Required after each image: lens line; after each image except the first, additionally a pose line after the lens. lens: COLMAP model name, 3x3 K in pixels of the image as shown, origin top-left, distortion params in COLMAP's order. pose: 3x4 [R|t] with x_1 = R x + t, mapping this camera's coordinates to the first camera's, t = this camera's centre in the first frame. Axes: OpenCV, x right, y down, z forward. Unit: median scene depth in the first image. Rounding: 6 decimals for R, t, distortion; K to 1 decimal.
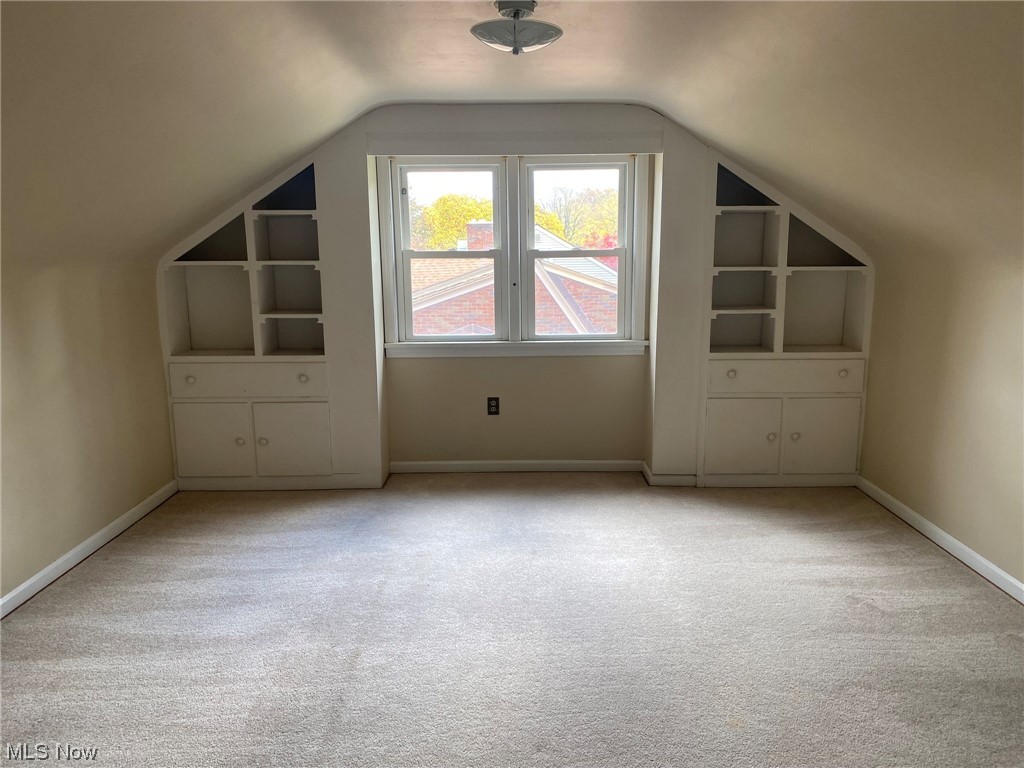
lens RADIAL K [[757.3, 0, 512.0], [0, 757.3, 384.0], [0, 0, 1]] dist [0.000837, 0.000136]
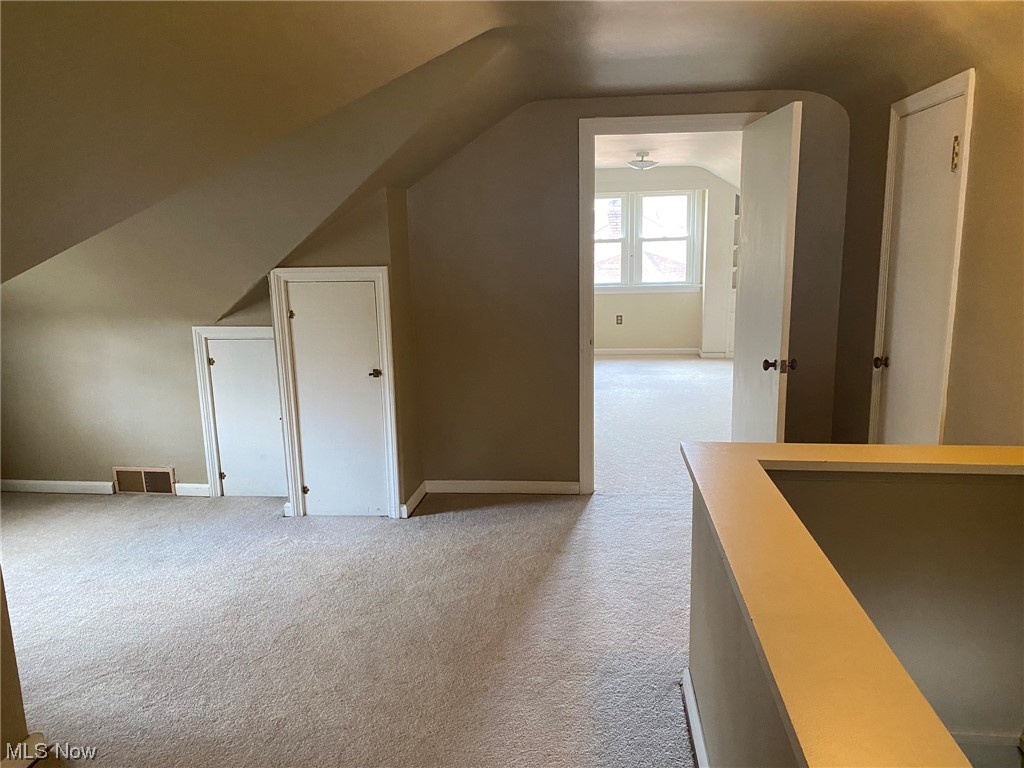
lens RADIAL K [[763.5, 0, 512.0], [0, 763.5, 384.0], [0, 0, 1]] dist [0.007700, -0.004993]
pose [[0.992962, 0.009232, -0.118071, -0.068272], [-0.007425, 0.999849, 0.015732, 0.170669], [0.118198, -0.014745, 0.992881, -0.998976]]
